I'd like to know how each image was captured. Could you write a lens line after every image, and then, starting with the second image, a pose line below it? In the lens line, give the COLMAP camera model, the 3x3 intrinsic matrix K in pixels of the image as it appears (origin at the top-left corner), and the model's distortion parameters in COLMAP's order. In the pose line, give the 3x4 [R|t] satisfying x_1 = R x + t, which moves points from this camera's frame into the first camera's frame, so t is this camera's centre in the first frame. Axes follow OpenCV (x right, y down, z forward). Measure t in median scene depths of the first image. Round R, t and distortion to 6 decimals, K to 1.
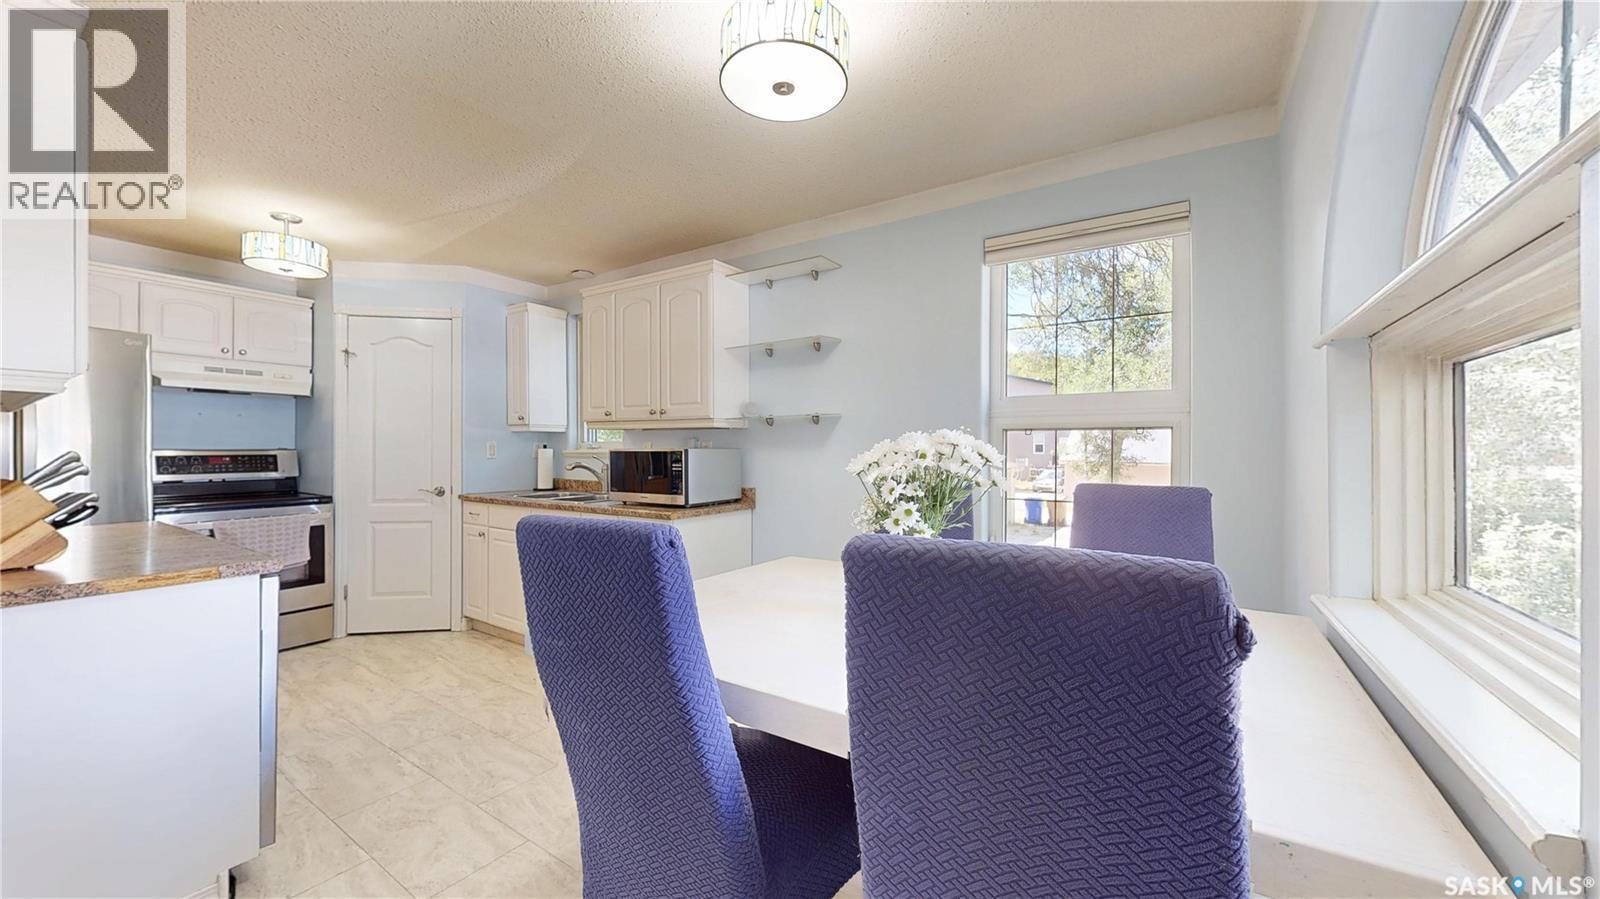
lens RADIAL K [[584.8, 0, 804.5], [0, 584.8, 451.8], [0, 0, 1]] dist [-0.000367, 0.000168]
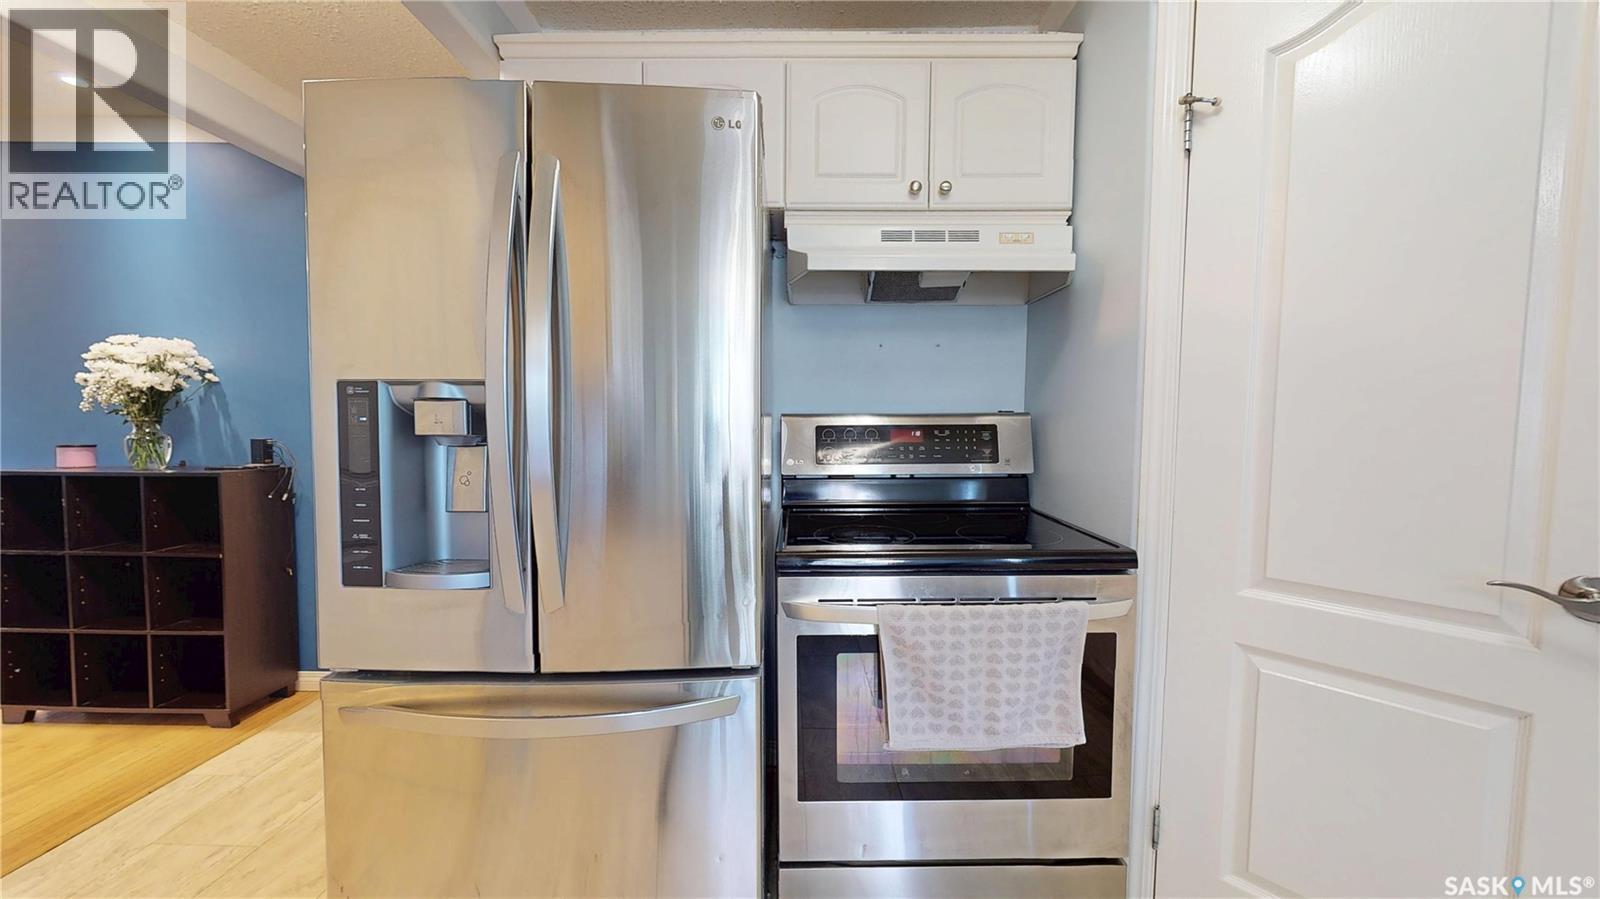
lens RADIAL K [[584.8, 0, 804.5], [0, 584.8, 451.8], [0, 0, 1]] dist [-0.000367, 0.000168]
pose [[0.543463, 0.049289, -0.837985, -0.622516], [-0.004453, 0.998430, 0.055838, 0.001094], [0.839421, -0.026614, 0.542829, 0.648947]]
